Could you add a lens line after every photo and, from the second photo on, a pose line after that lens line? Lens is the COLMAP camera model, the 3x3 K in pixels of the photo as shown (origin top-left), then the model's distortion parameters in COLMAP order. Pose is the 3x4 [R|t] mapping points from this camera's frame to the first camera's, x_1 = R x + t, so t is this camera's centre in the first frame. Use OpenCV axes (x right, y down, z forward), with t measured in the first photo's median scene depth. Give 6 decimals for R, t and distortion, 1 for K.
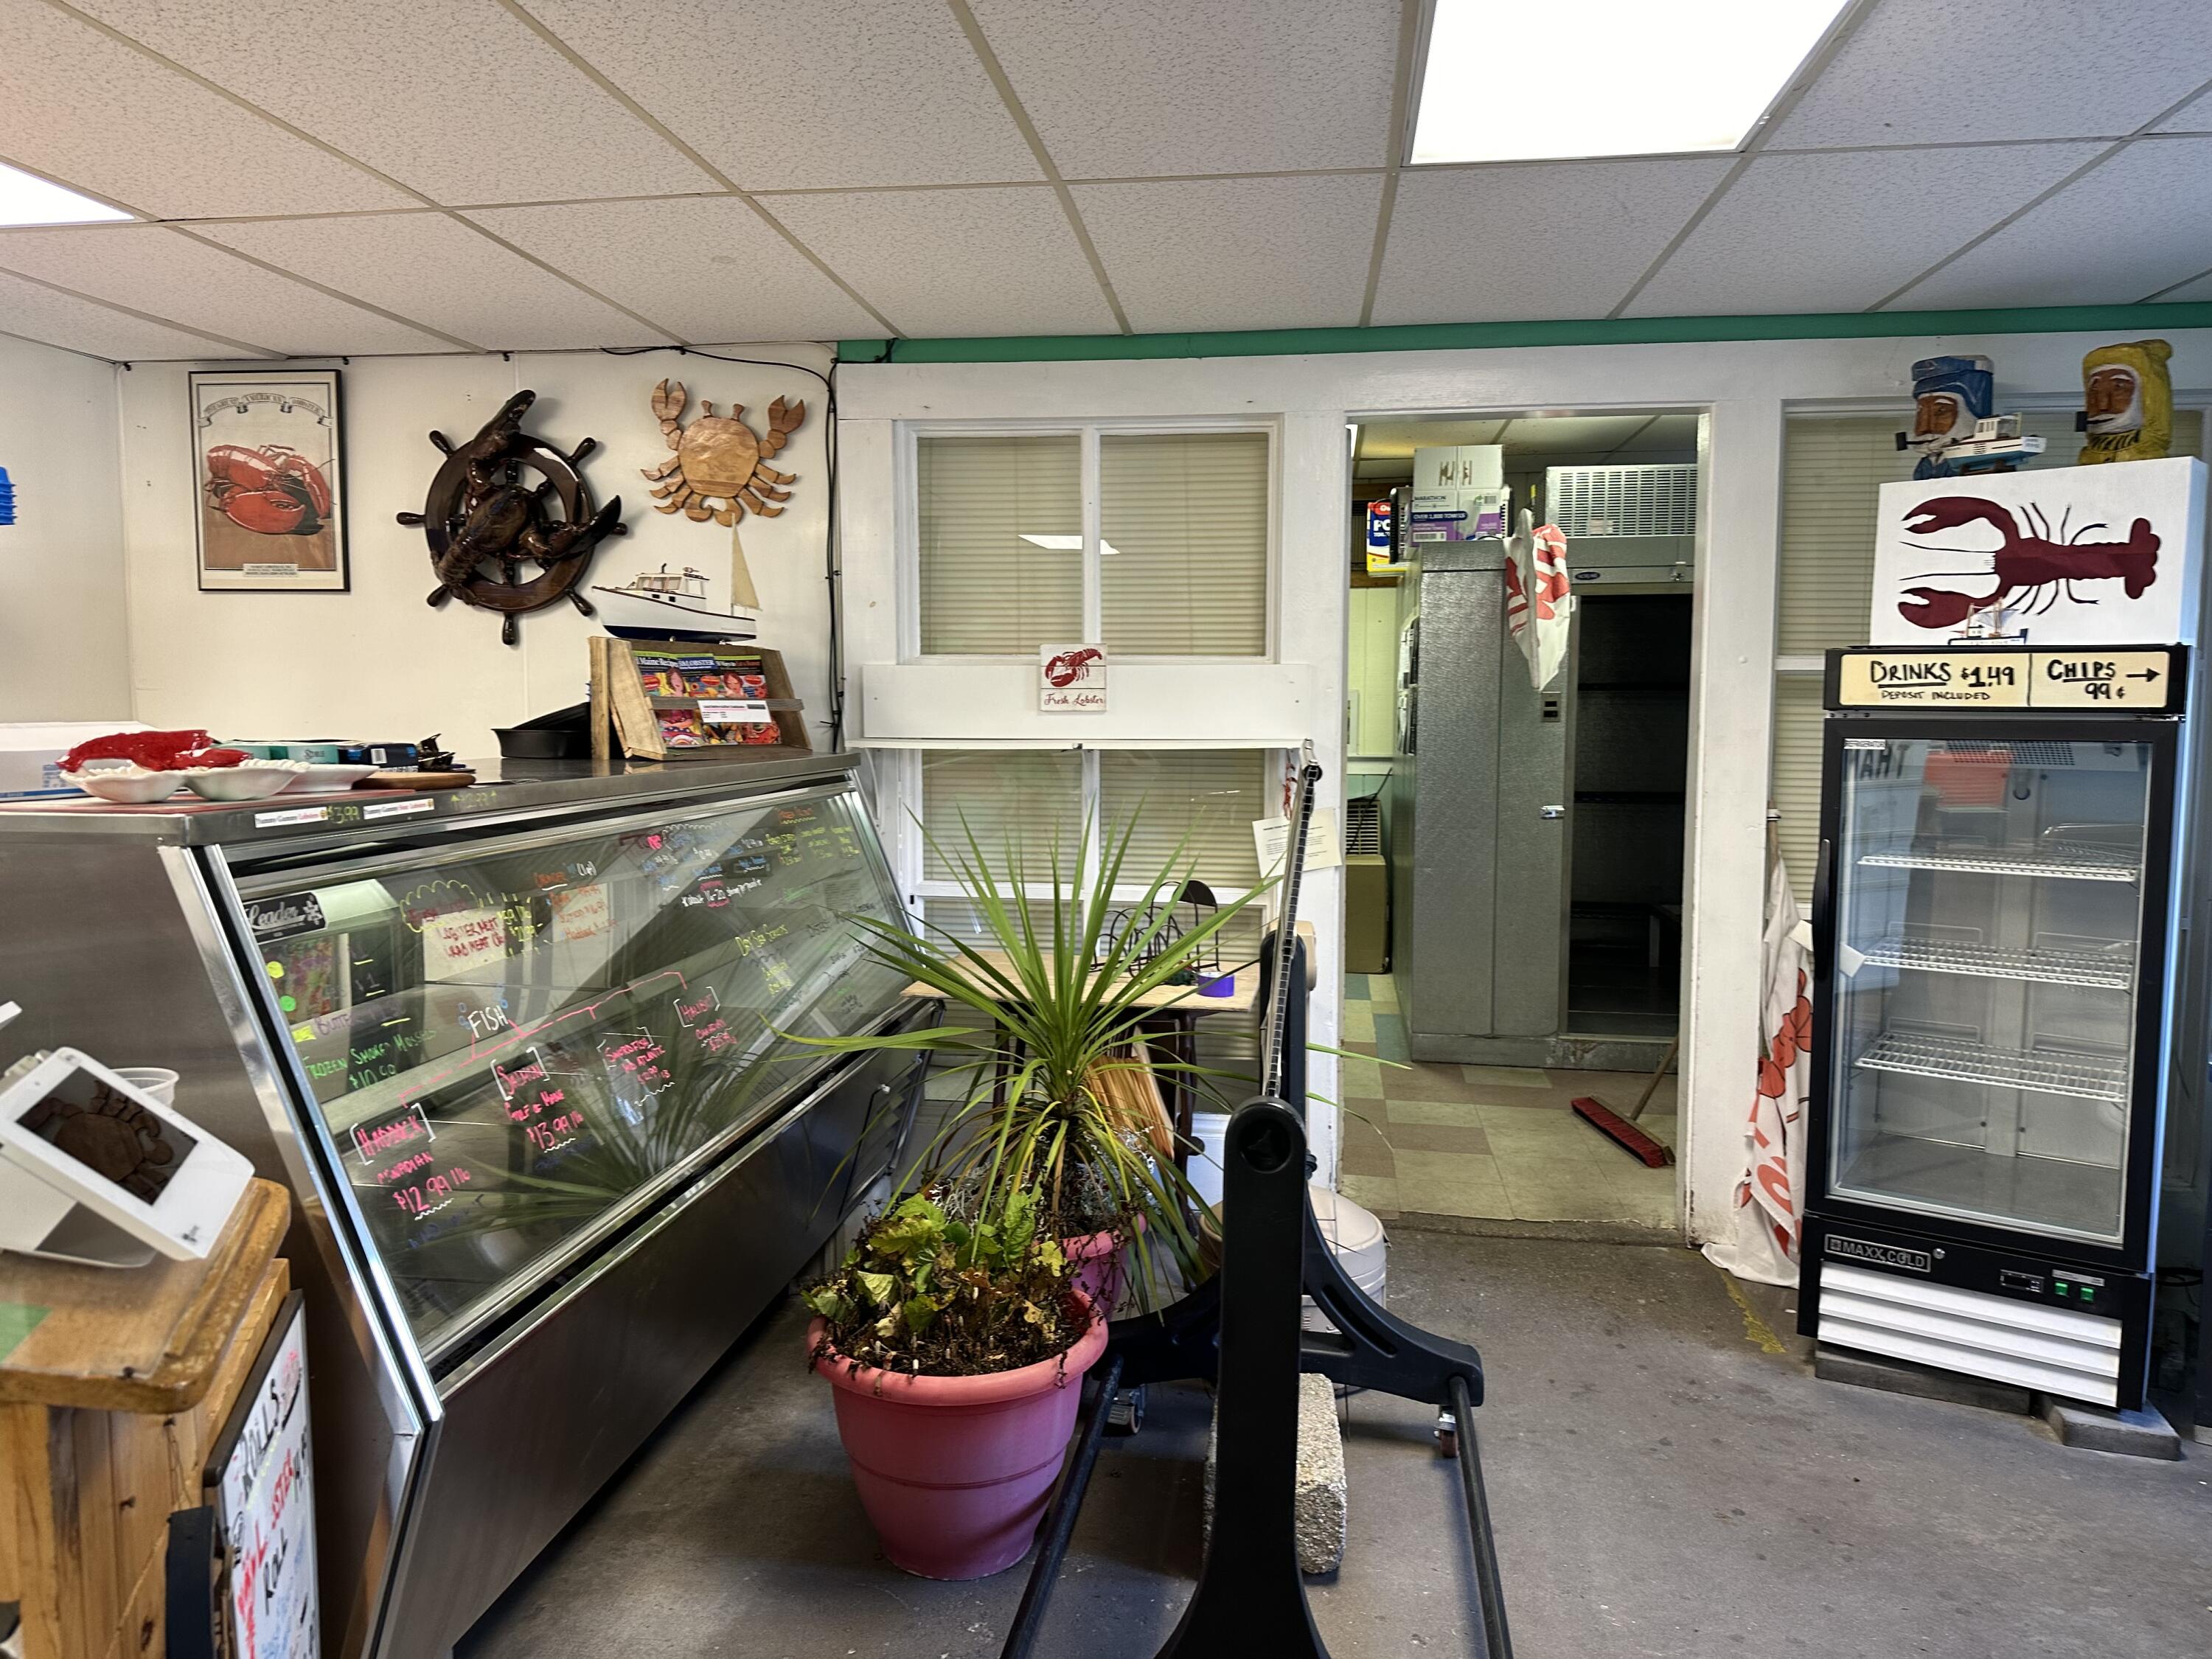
lens RADIAL K [[1546.4, 0, 1095.0], [0, 1546.4, 863.9], [0, 0, 1]] dist [0.065080, -0.077605]
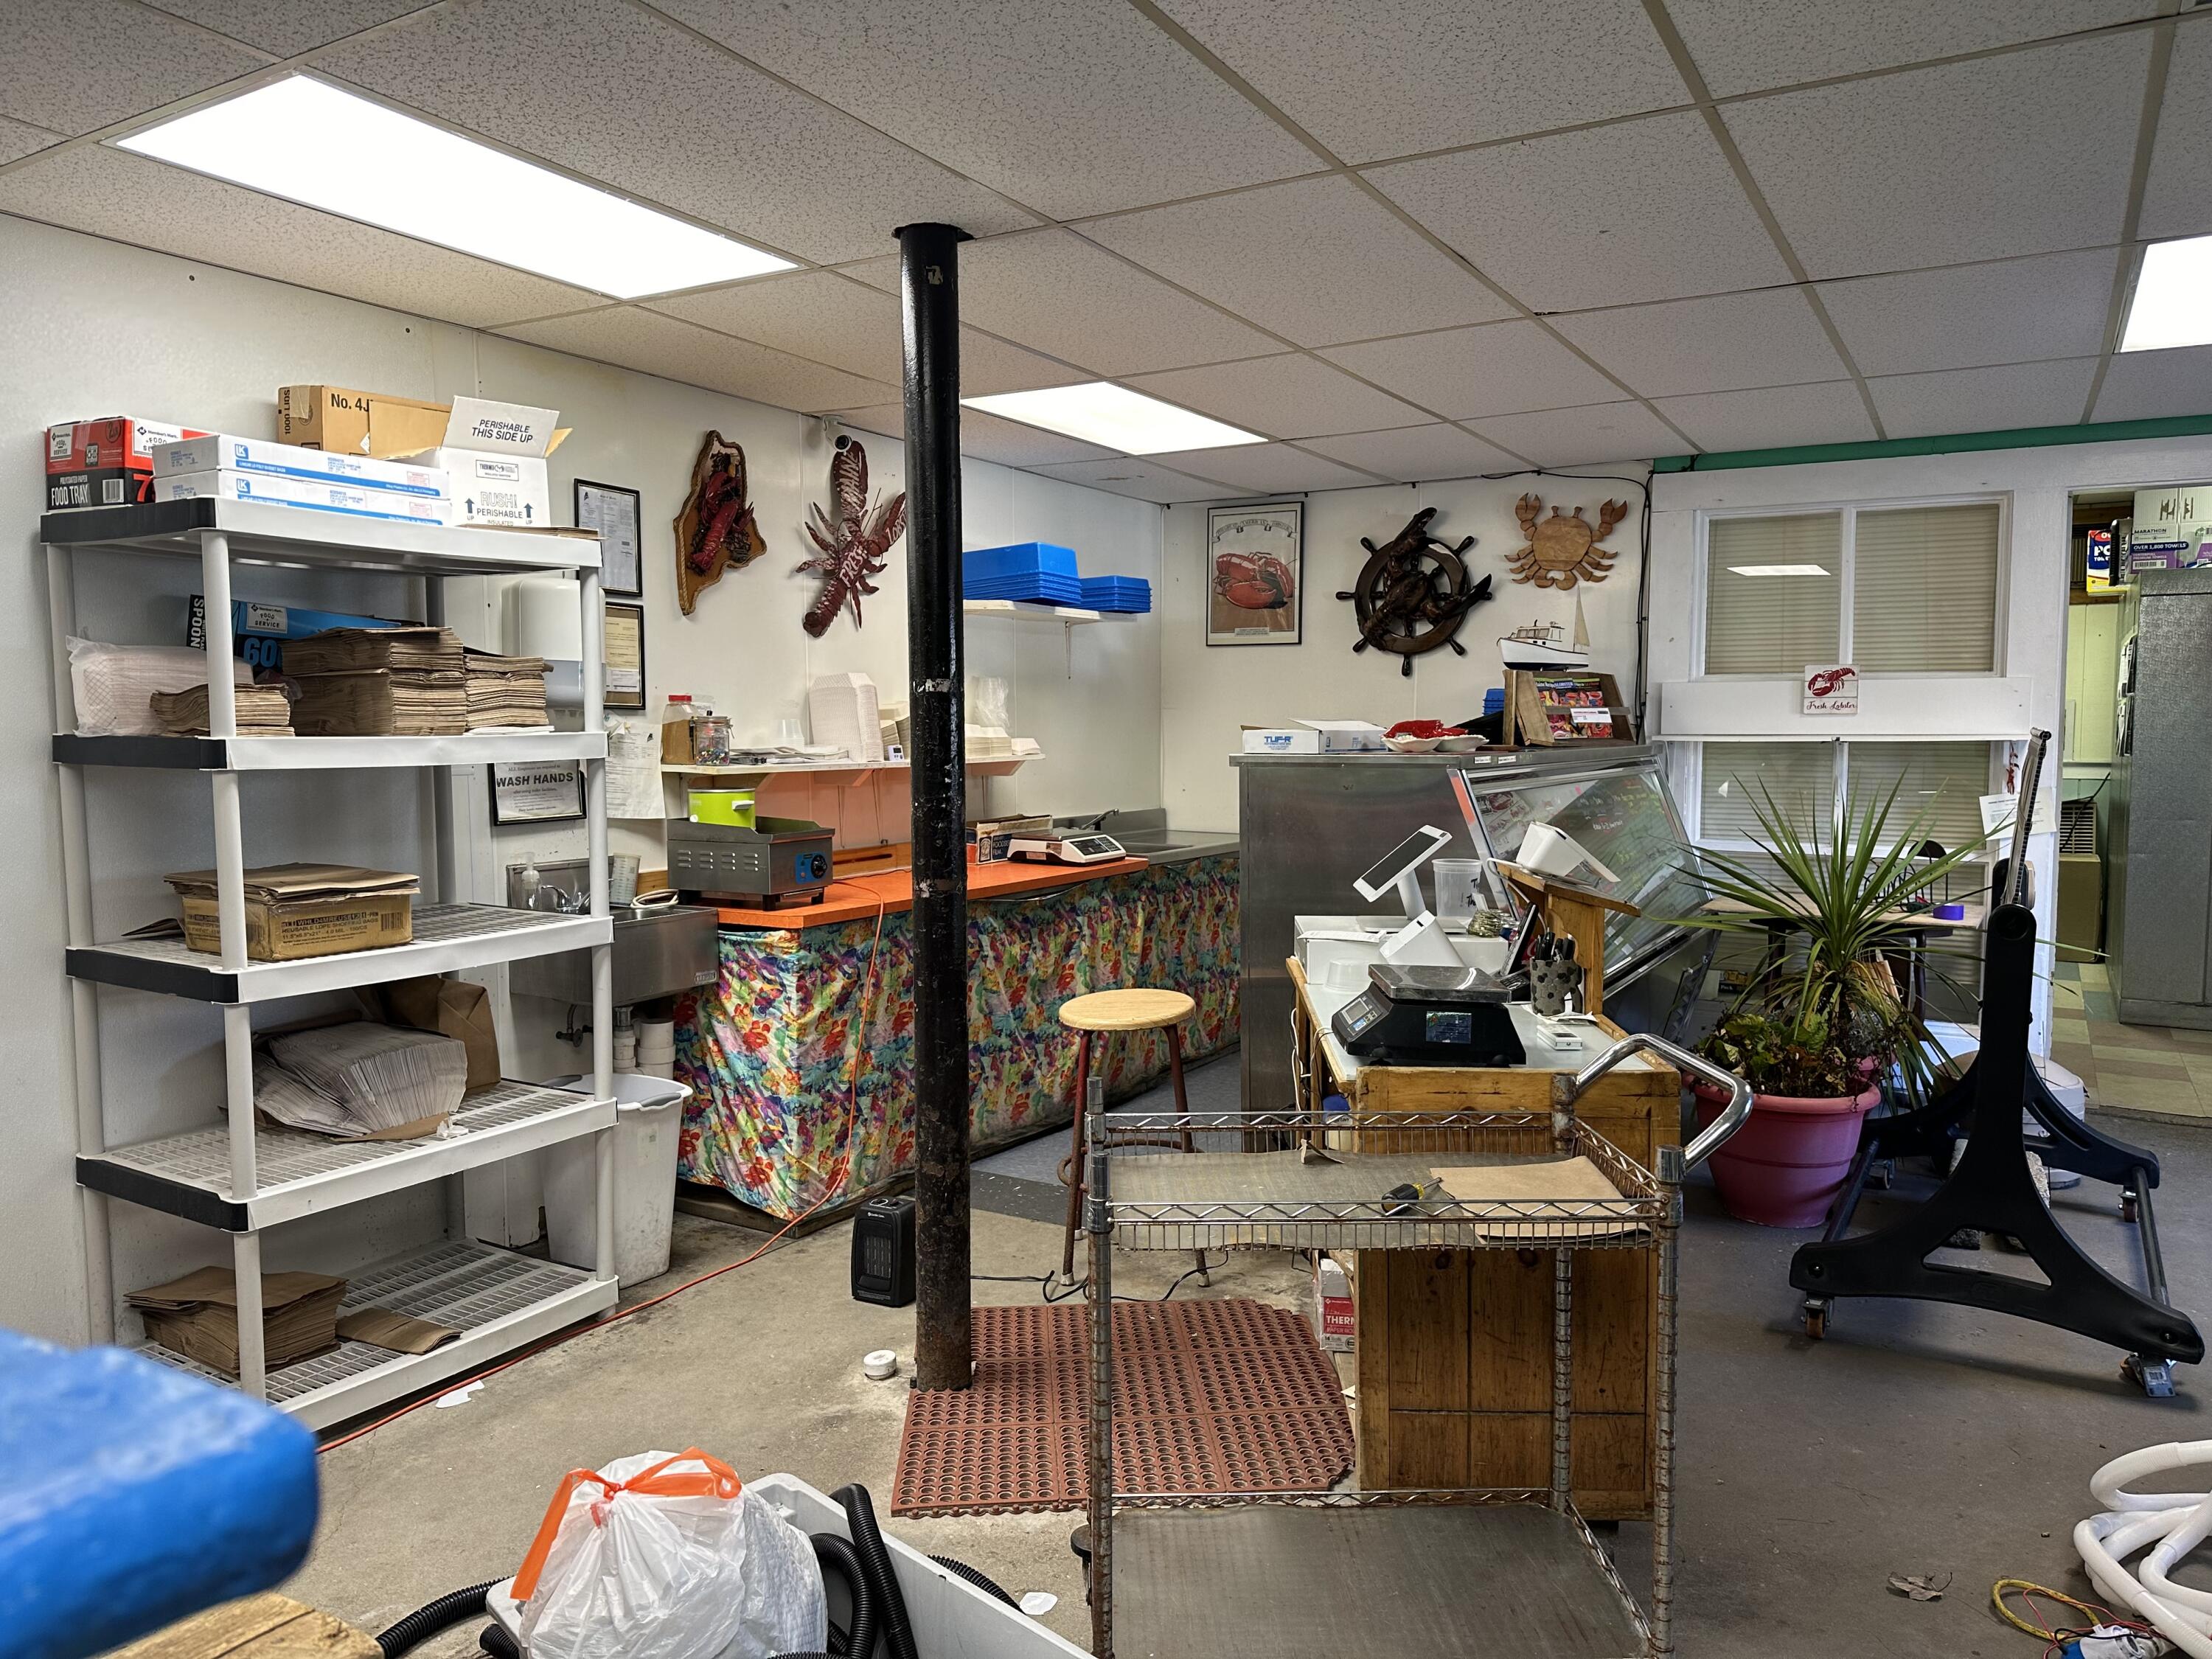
lens RADIAL K [[1546.4, 0, 1079.3], [0, 1546.4, 854.4], [0, 0, 1]] dist [0.065080, -0.077605]
pose [[0.922661, 0.025816, -0.384746, -0.088161], [-0.032371, 0.999420, -0.010570, 0.059654], [0.384250, 0.022208, 0.922962, -0.511639]]
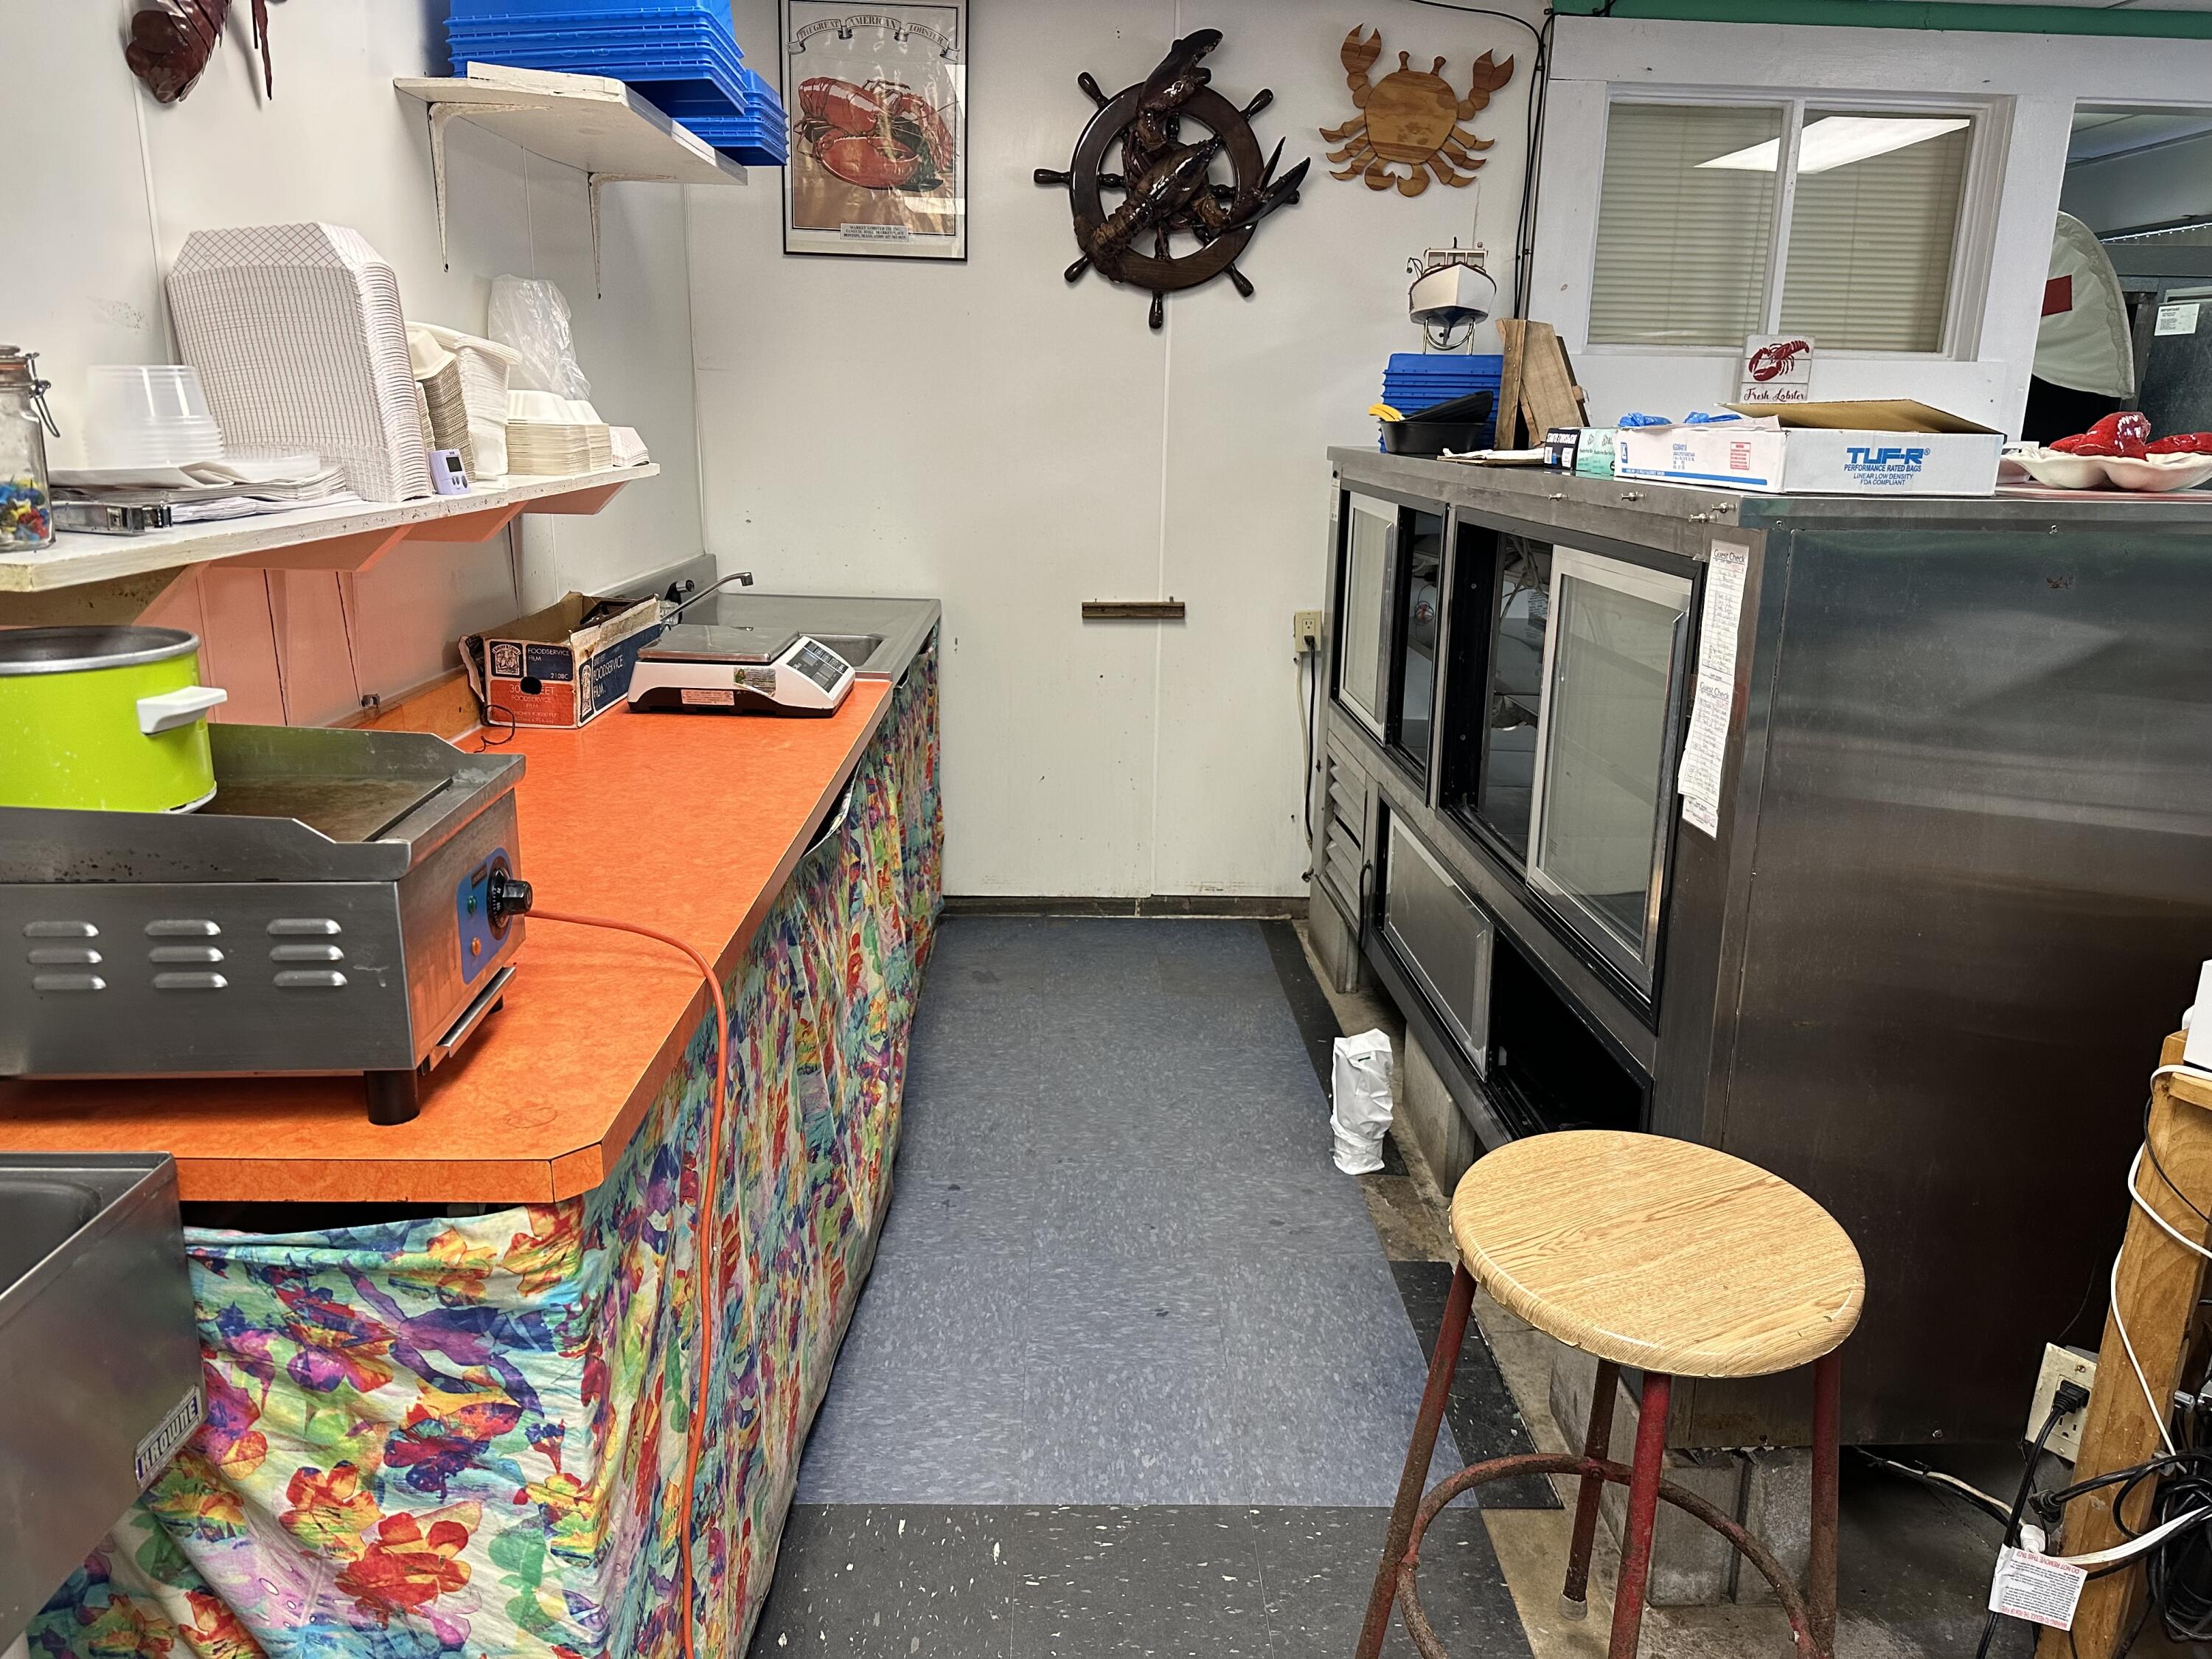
lens RADIAL K [[1546.4, 0, 1105.8], [0, 1546.4, 825.7], [0, 0, 1]] dist [0.065080, -0.077605]
pose [[0.984210, -0.031117, 0.174250, -0.587950], [0.001920, 0.986245, 0.165277, -0.001935], [-0.176996, -0.162332, 0.970732, 0.068912]]
